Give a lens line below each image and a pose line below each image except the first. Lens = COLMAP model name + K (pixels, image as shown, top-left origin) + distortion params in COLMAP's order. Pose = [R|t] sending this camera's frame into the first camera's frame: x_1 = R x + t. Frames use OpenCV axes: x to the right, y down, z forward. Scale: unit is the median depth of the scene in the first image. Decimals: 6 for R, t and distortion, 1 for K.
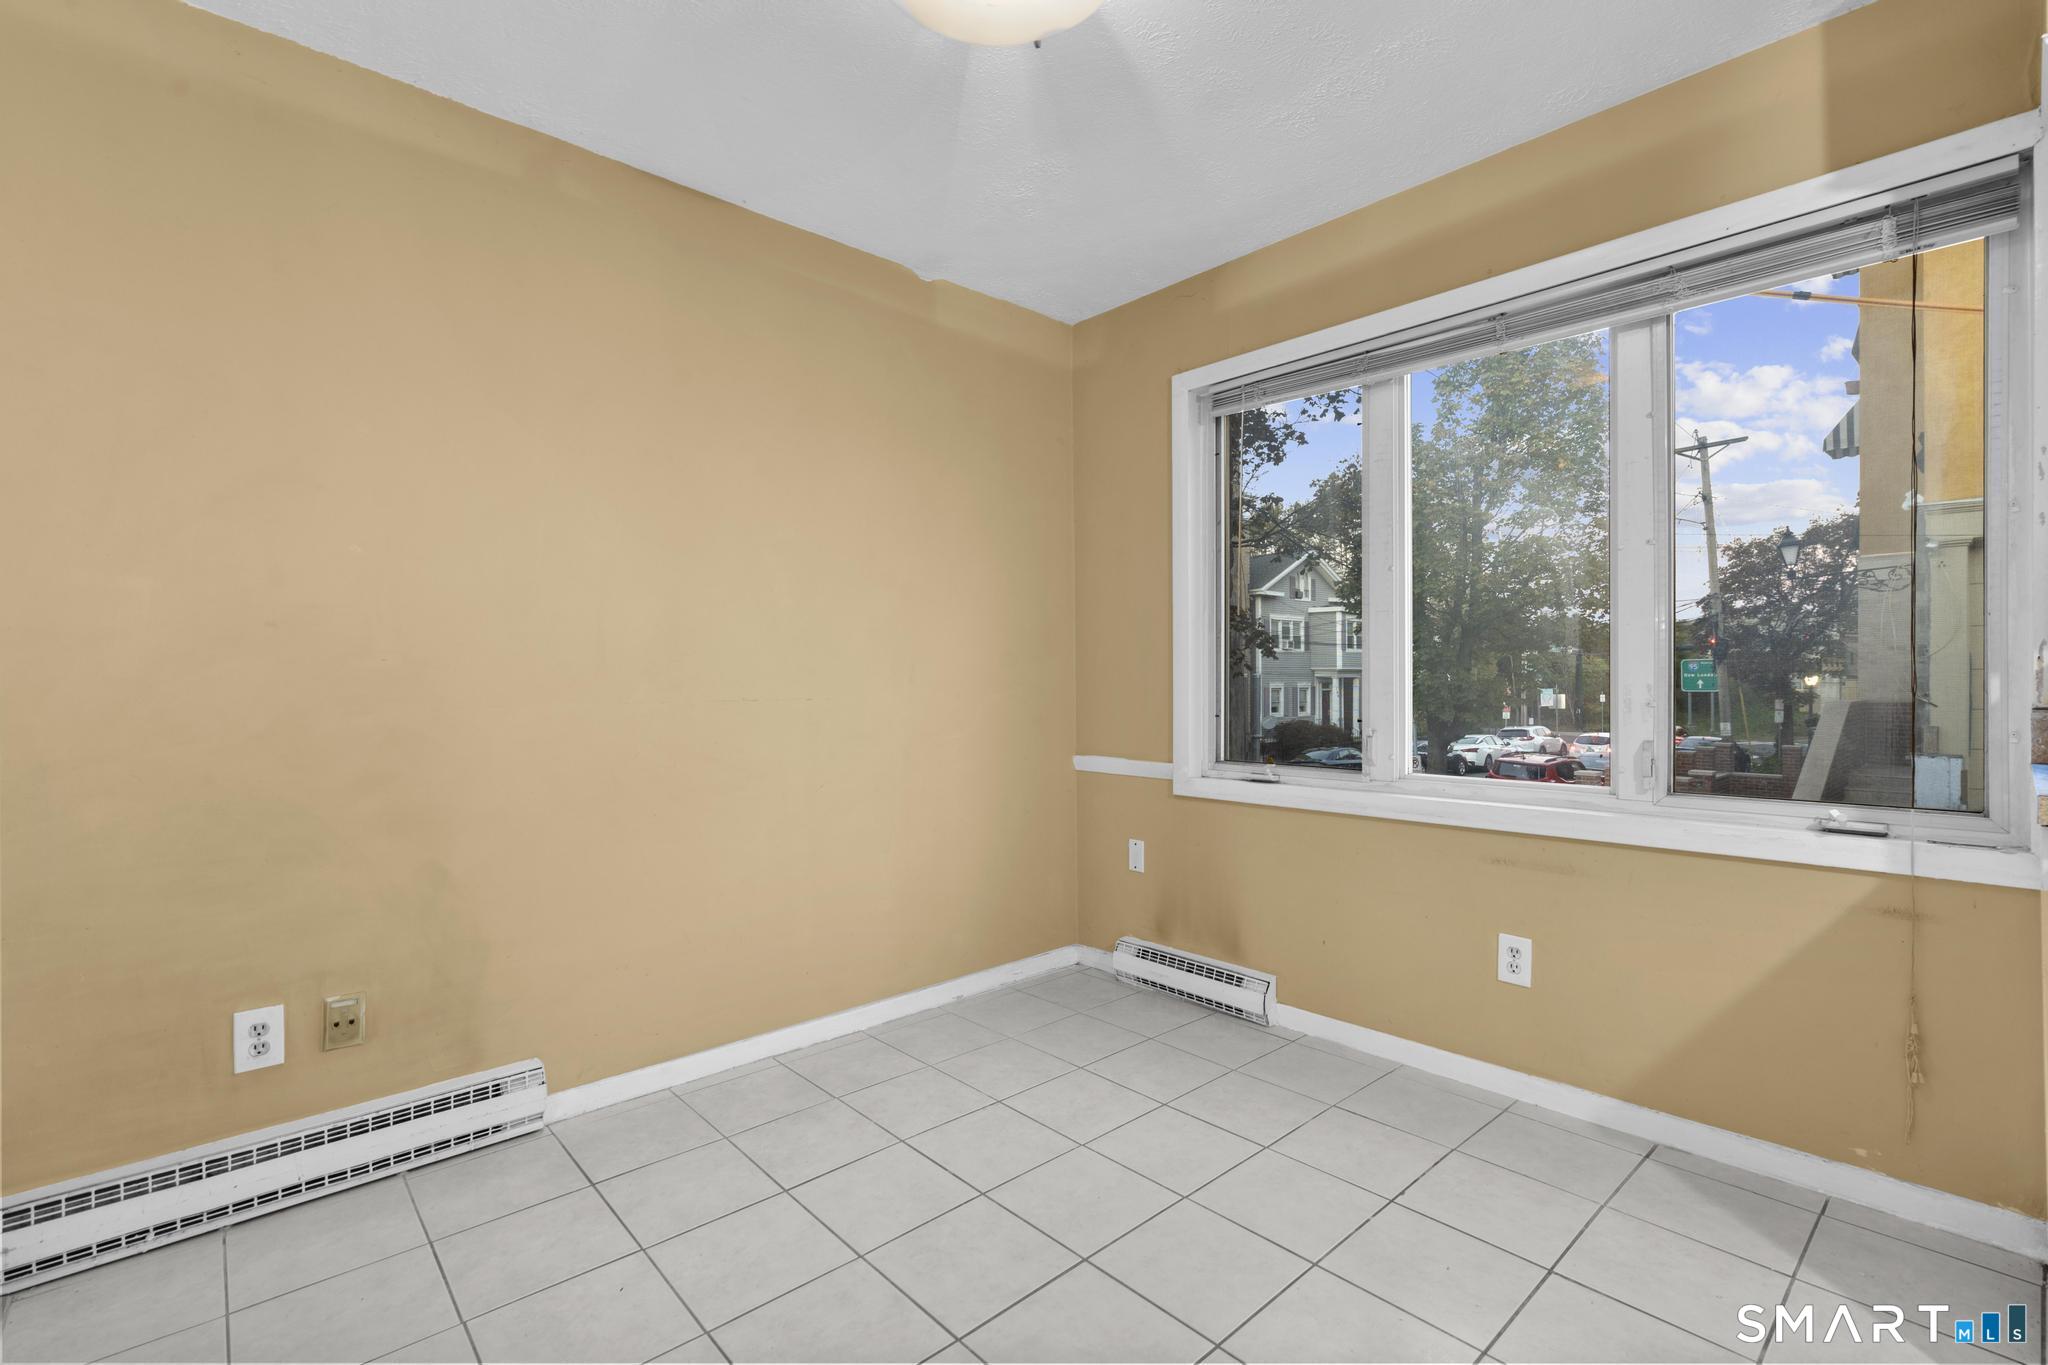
lens RADIAL K [[911.9, 0, 1024.4], [0, 911.9, 686.9], [0, 0, 1]] dist [-0.007427, 0.002658]
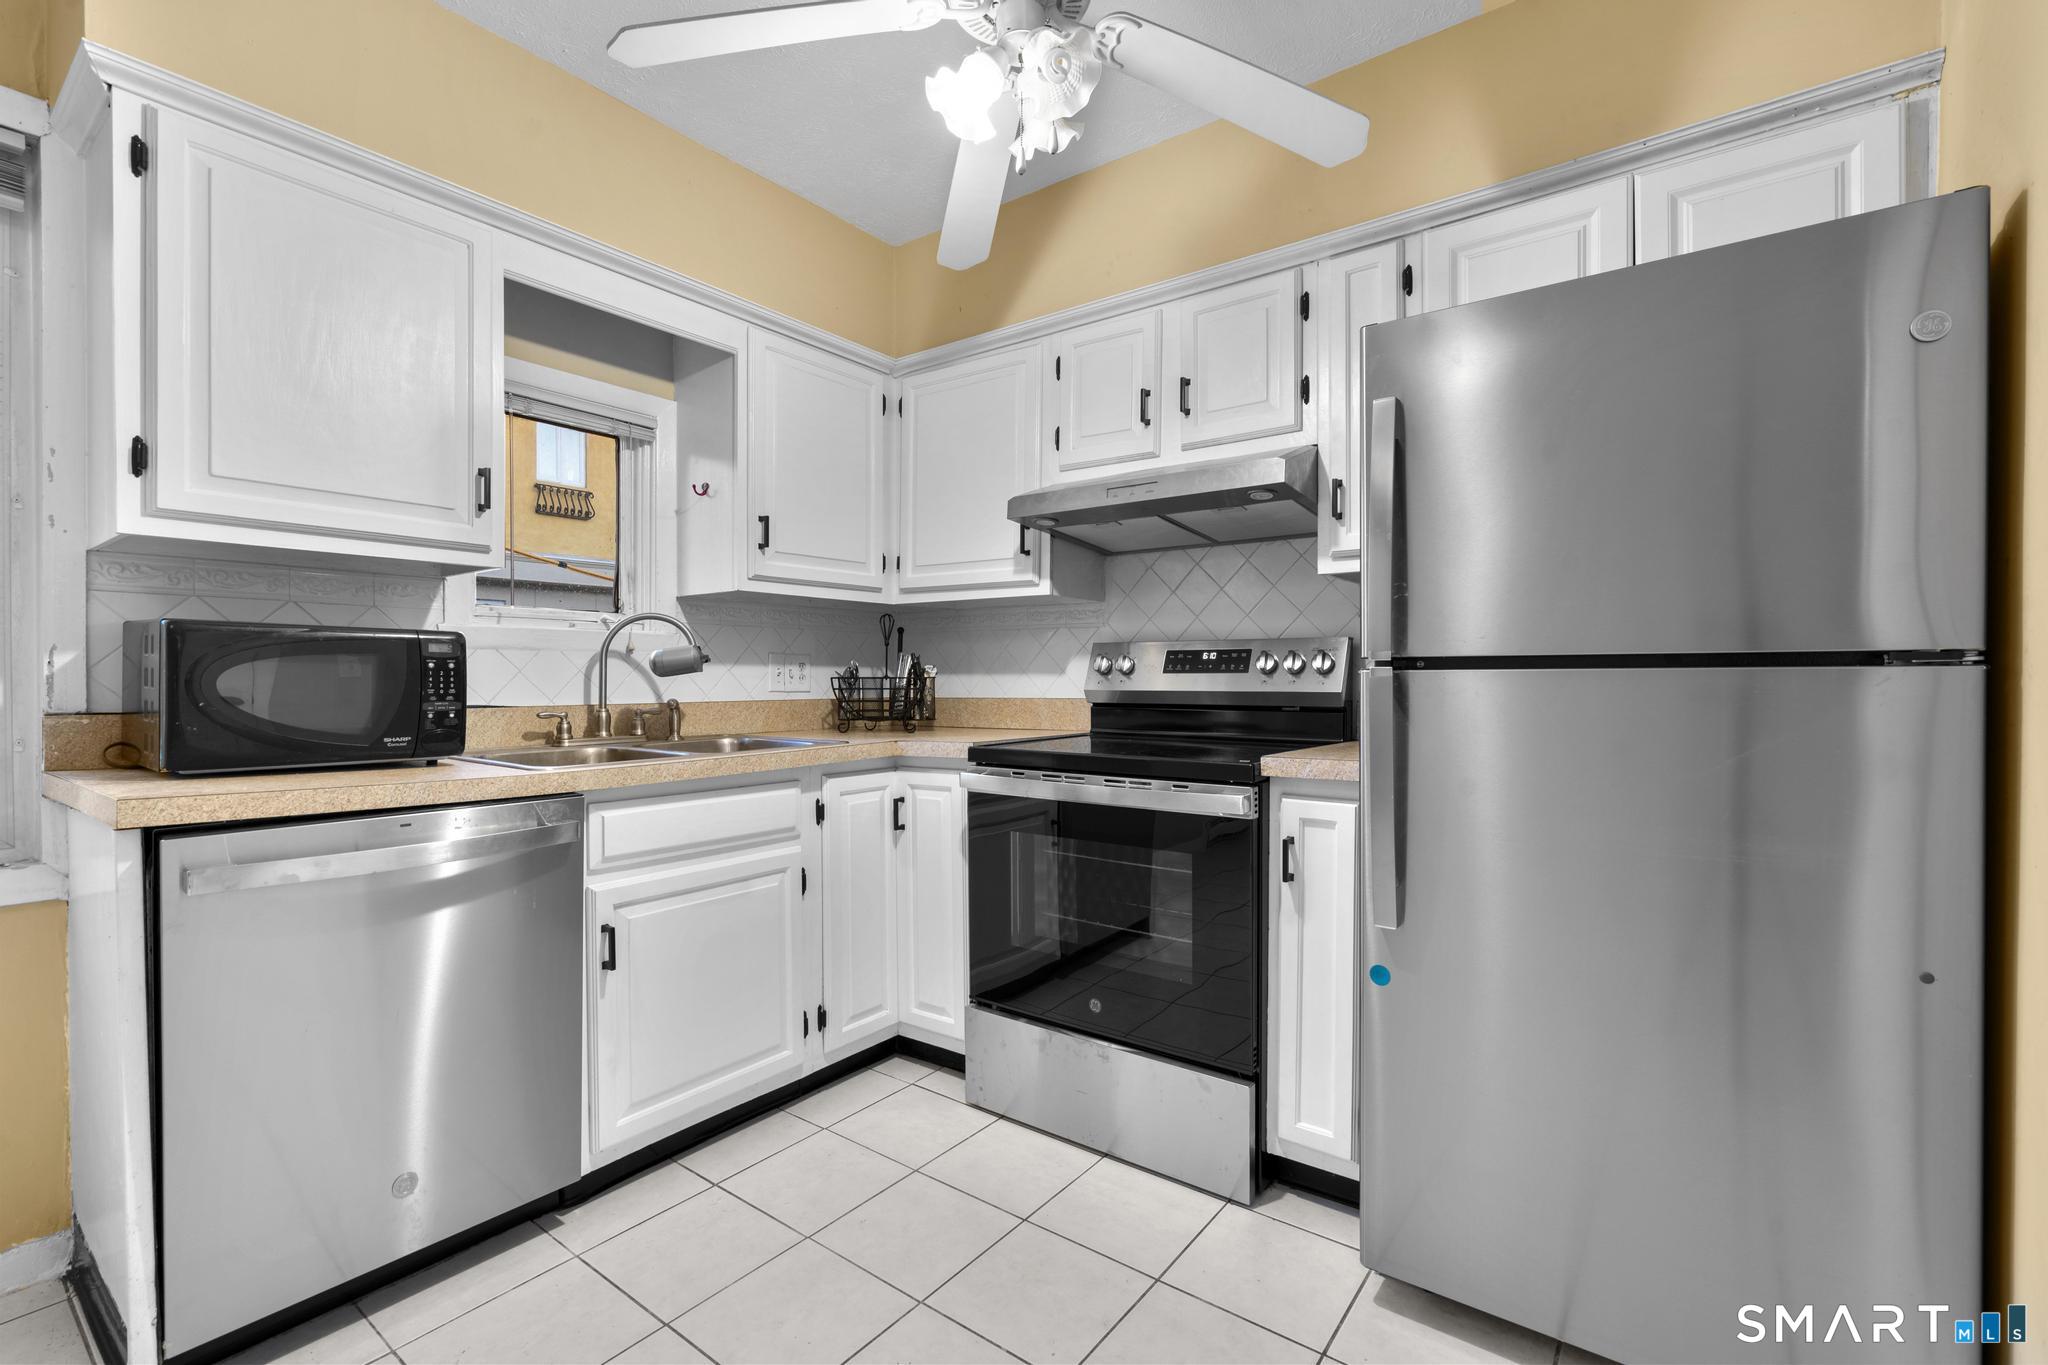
lens RADIAL K [[911.9, 0, 1020.4], [0, 911.9, 686.9], [0, 0, 1]] dist [-0.007427, 0.002658]
pose [[-0.186812, -0.001301, 0.982395, -0.024827], [0.007580, 0.999967, 0.002766, -0.000486], [-0.982366, 0.007964, -0.186796, 0.094093]]
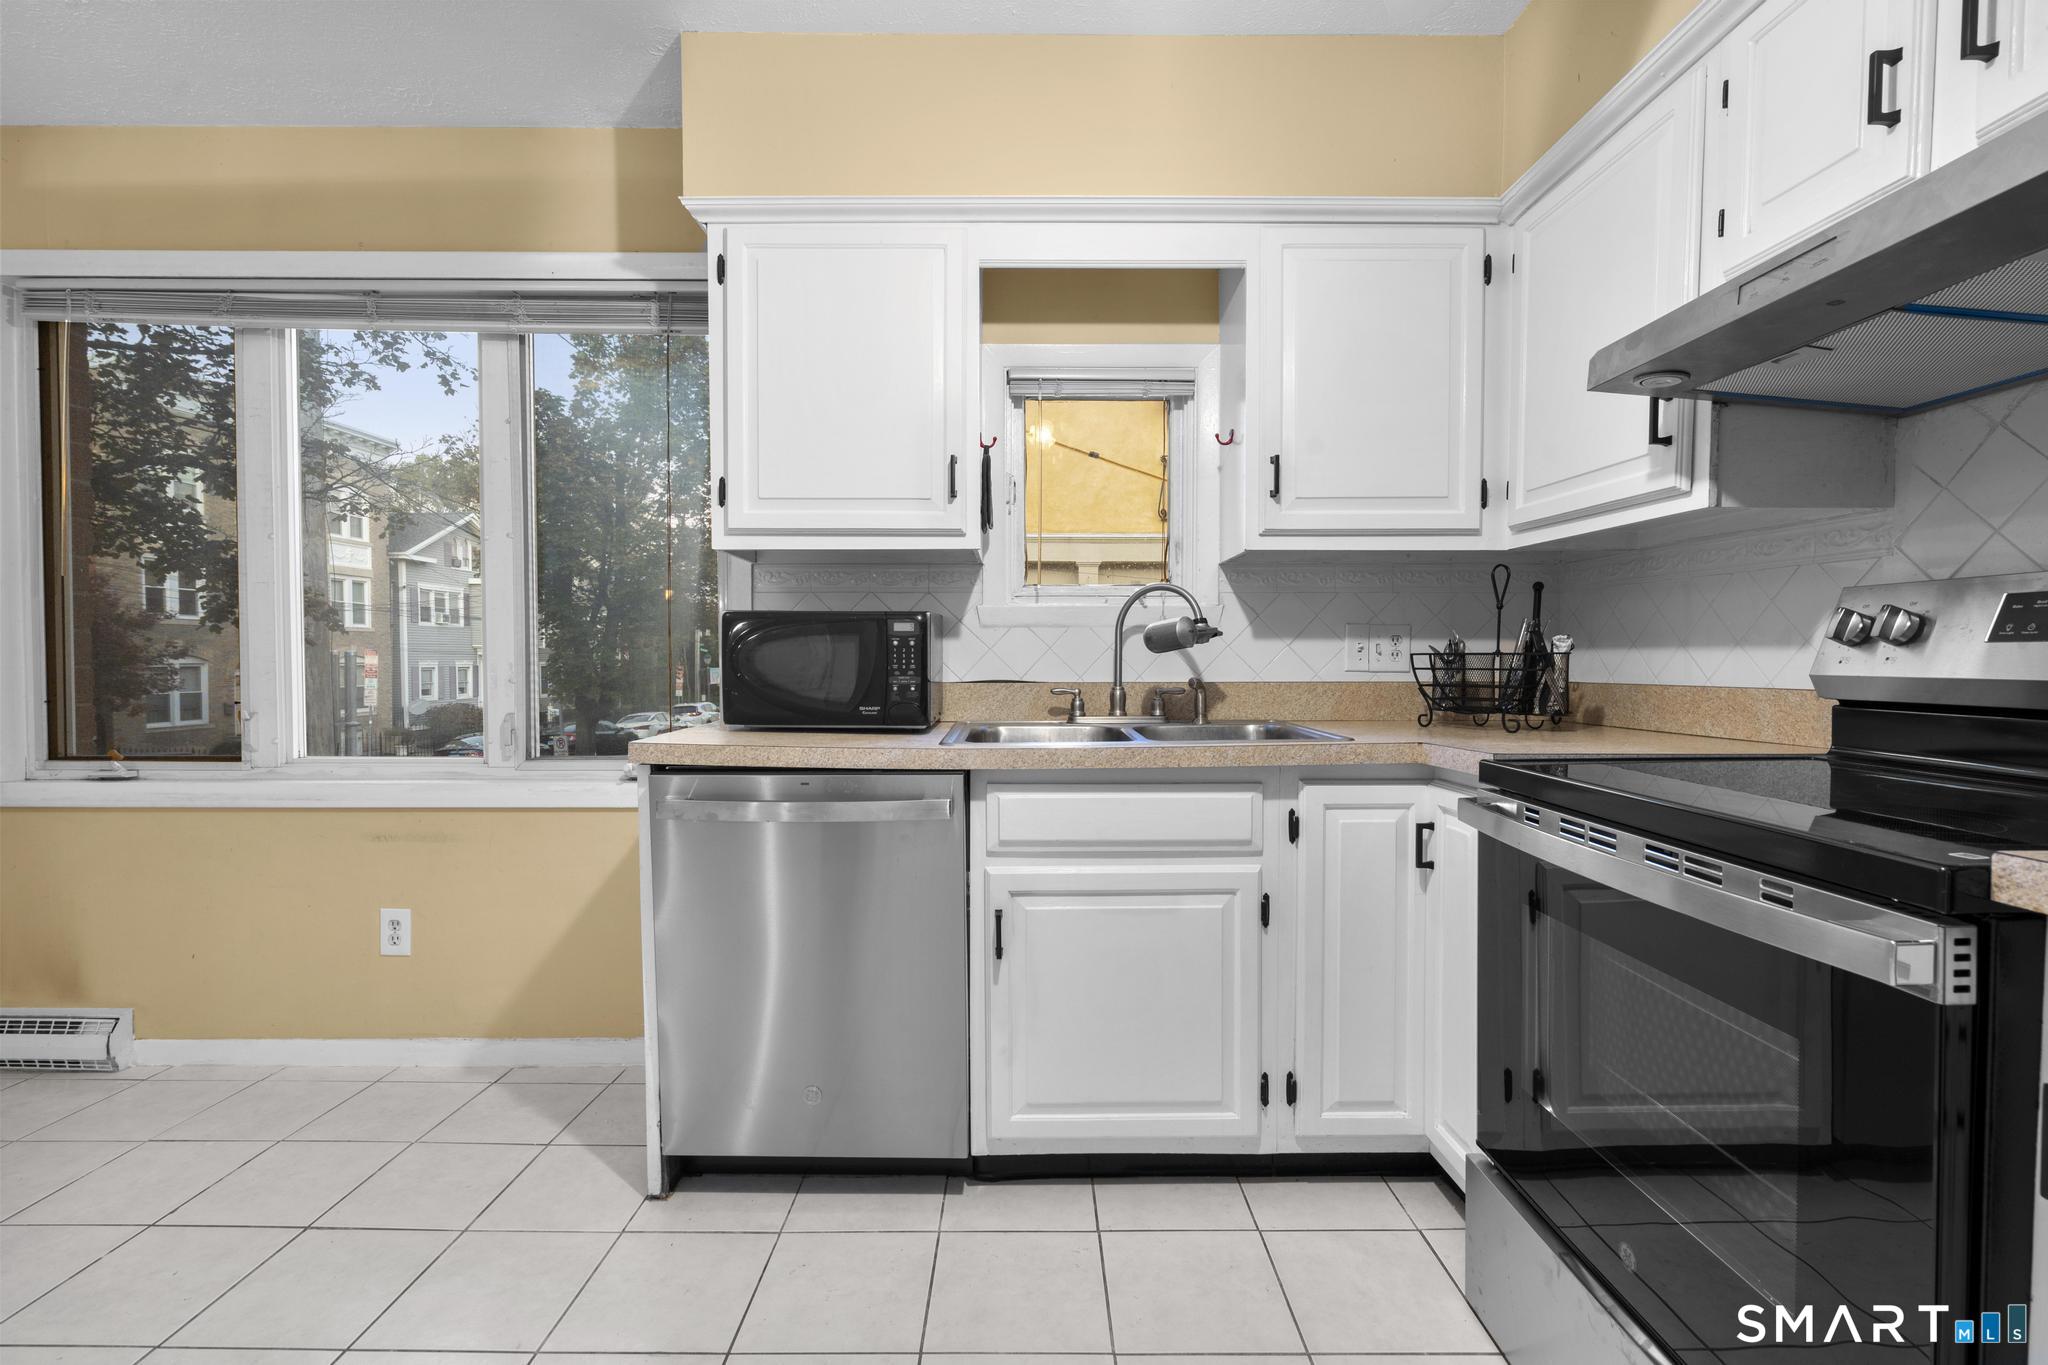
lens RADIAL K [[911.9, 0, 1020.2], [0, 911.9, 686.8], [0, 0, 1]] dist [-0.007427, 0.002658]
pose [[0.674030, -0.016827, 0.738512, 0.224660], [-0.000072, 0.999739, 0.022845, 0.000845], [-0.738704, -0.015452, 0.673853, -0.175742]]
